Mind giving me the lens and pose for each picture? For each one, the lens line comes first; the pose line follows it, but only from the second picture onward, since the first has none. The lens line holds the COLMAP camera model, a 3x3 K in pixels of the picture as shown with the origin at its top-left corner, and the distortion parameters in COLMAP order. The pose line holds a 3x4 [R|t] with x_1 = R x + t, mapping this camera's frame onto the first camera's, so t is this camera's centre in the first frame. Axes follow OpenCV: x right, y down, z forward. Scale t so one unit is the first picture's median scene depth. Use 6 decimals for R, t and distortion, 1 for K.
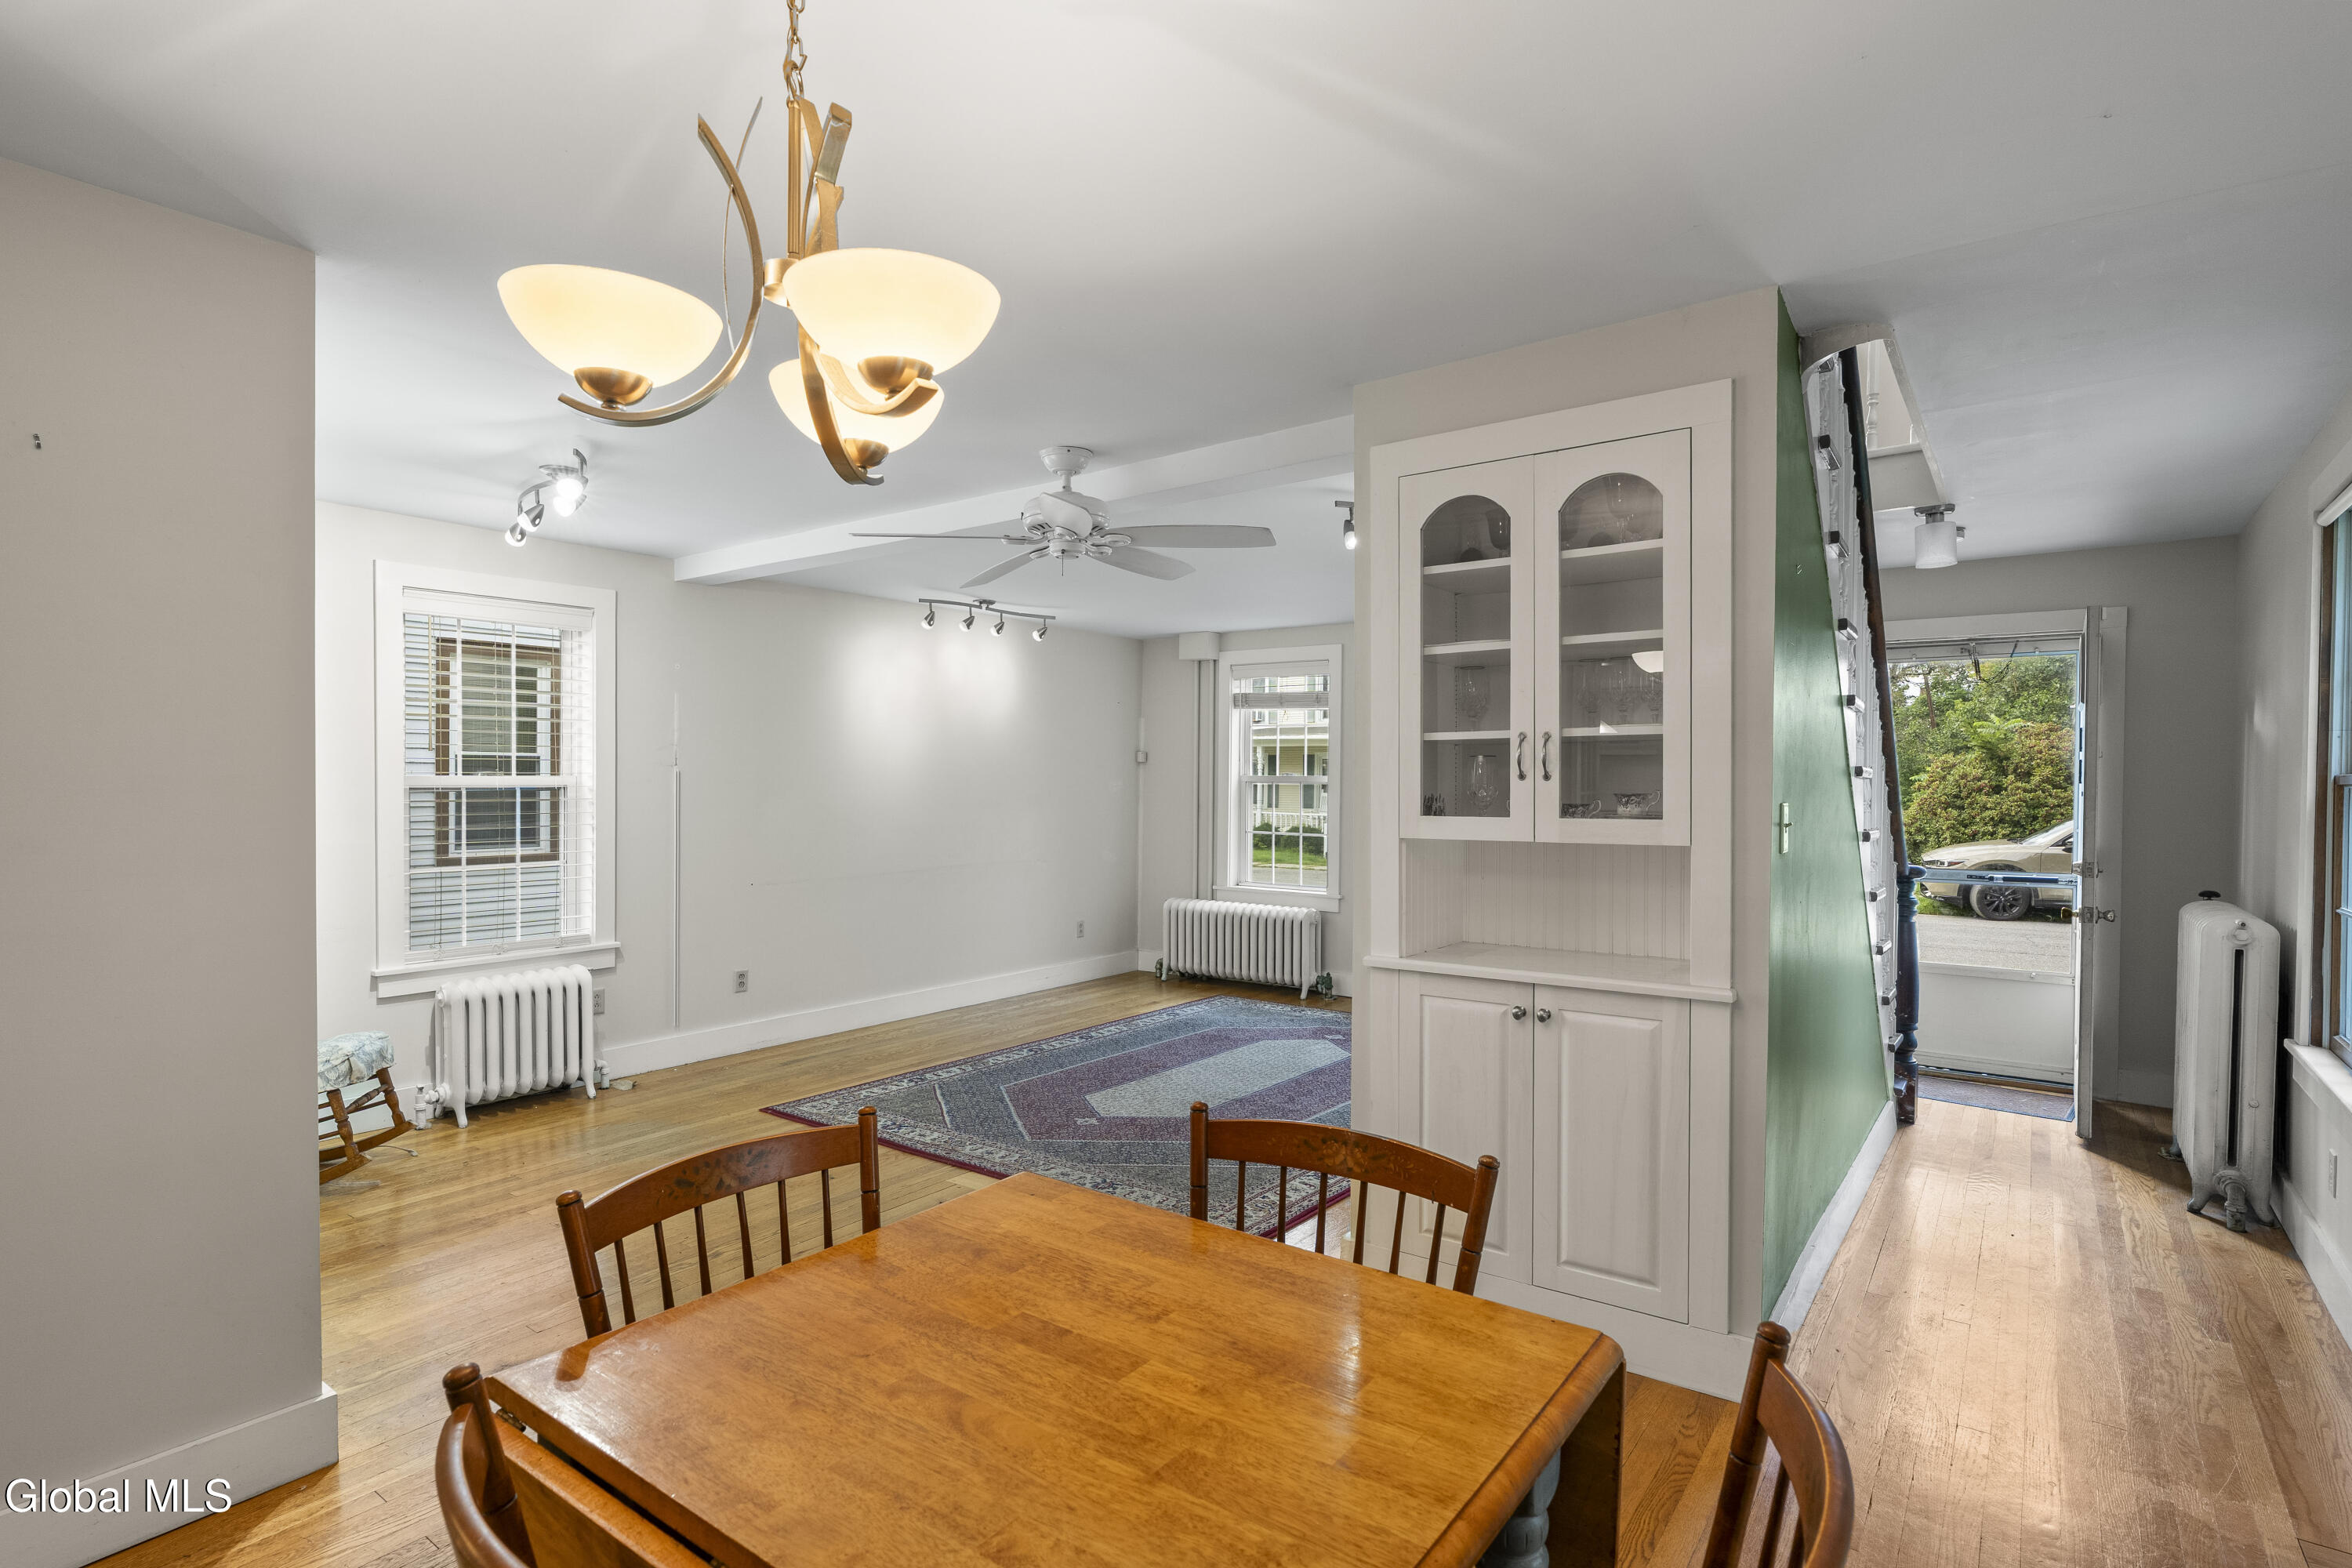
lens RADIAL K [[1170.7, 0, 1170.7], [0, 1170.7, 808.3], [0, 0, 1]] dist [0.004075, 0.000063]
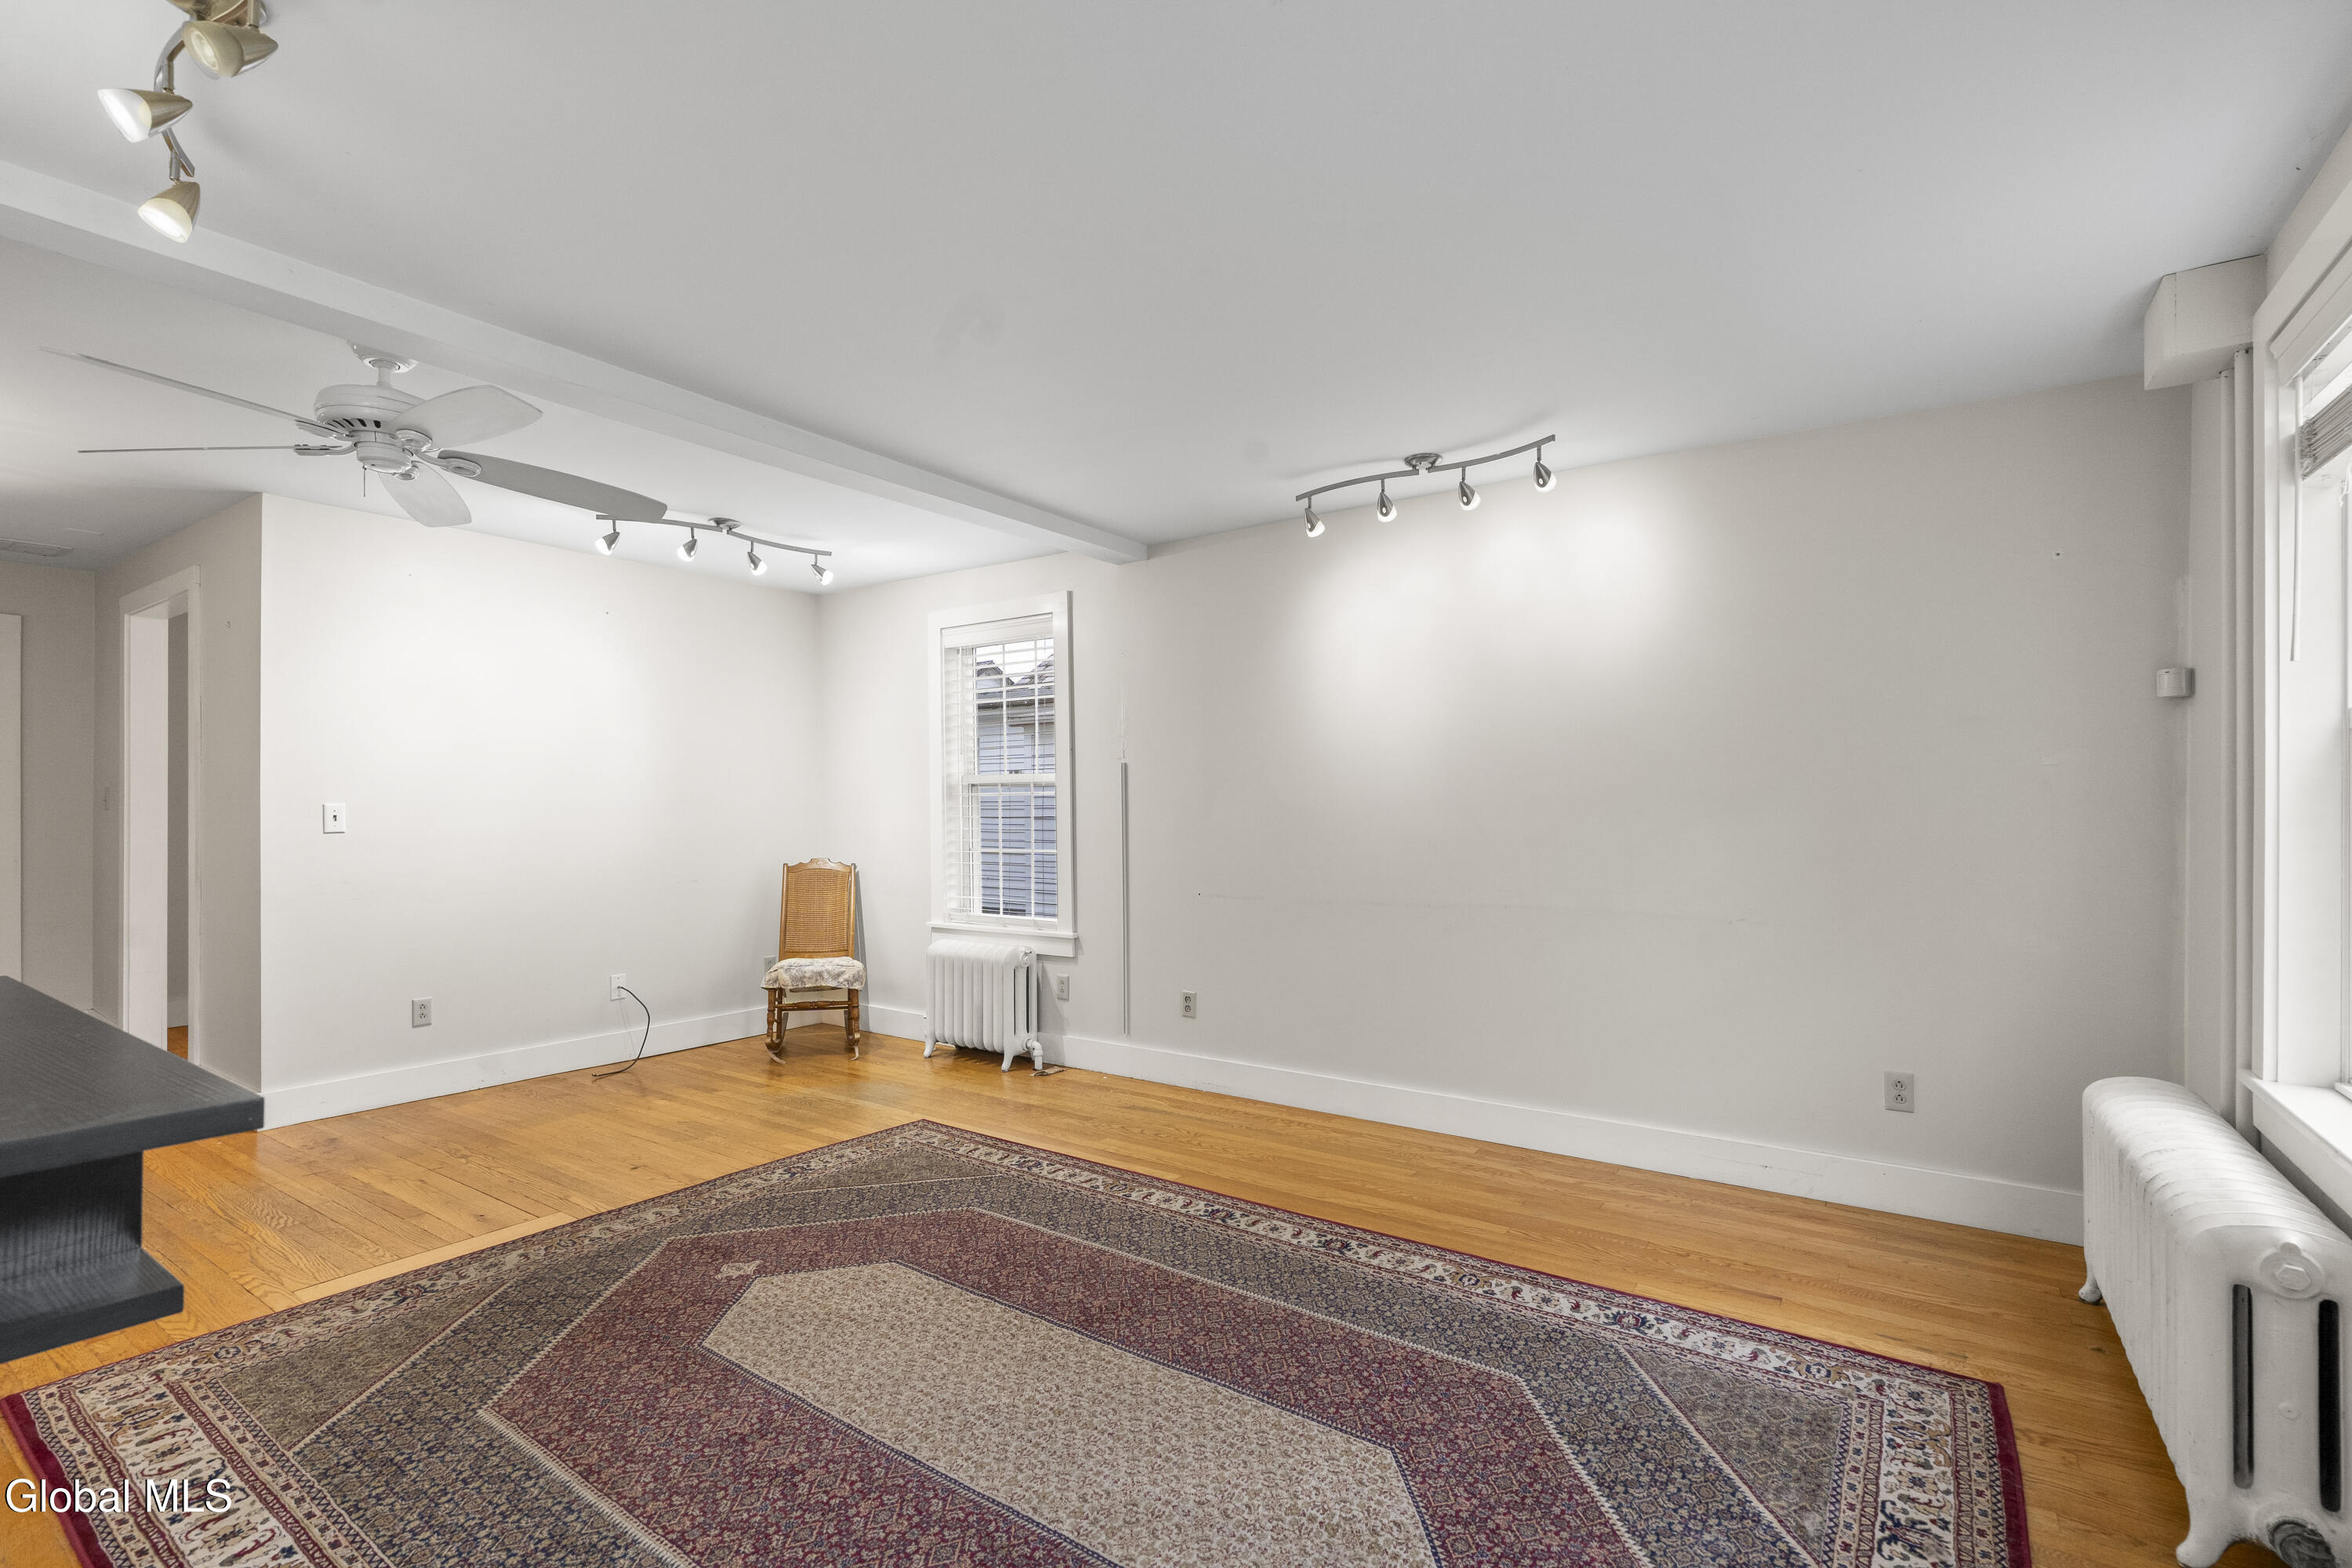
lens RADIAL K [[1071.3, 0, 1151.6], [0, 1071.3, 794.2], [0, 0, 1]] dist [0.002666, -0.000714]
pose [[0.038865, -0.016878, -0.999102, 0.420466], [-0.021351, 0.999615, -0.017717, 0.007405], [0.999016, 0.022020, 0.038490, 0.941977]]
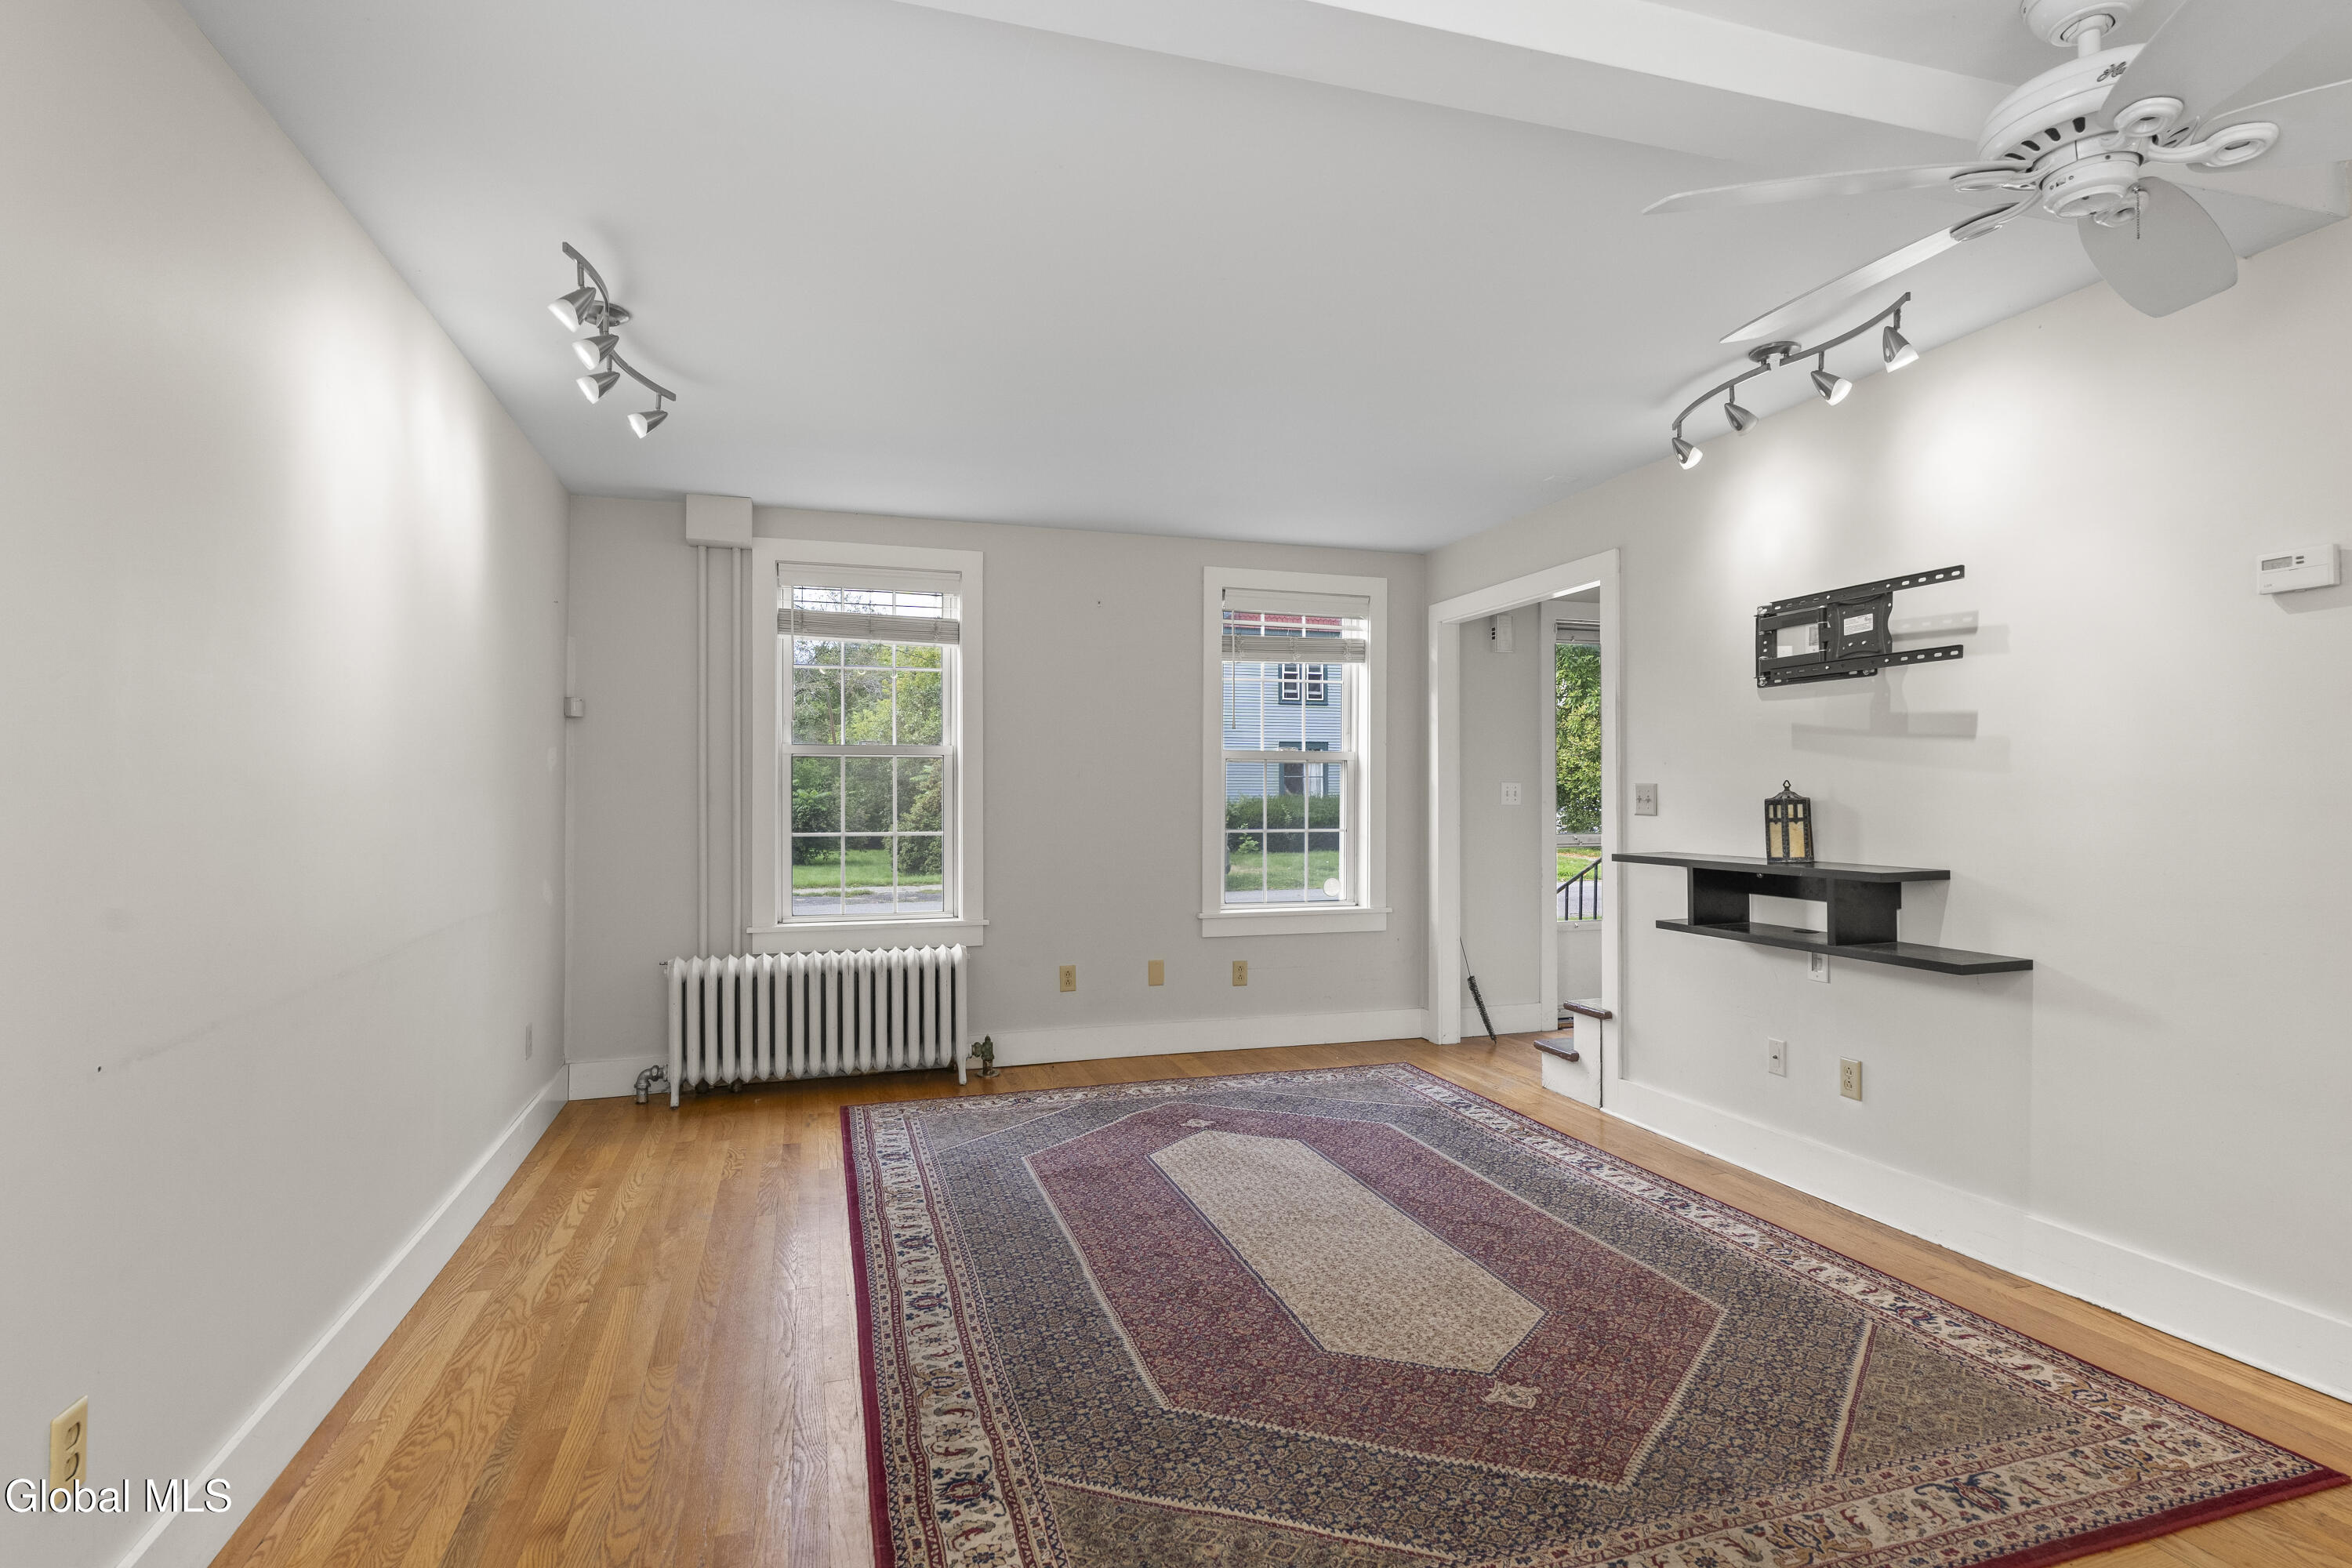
lens RADIAL K [[1170.7, 0, 1160.3], [0, 1170.7, 792.4], [0, 0, 1]] dist [0.004075, 0.000063]
pose [[0.574232, -0.009004, 0.818643, -0.441513], [0.025161, 0.999661, -0.006654, 0.008493], [-0.818306, 0.024418, 0.574264, 0.651777]]
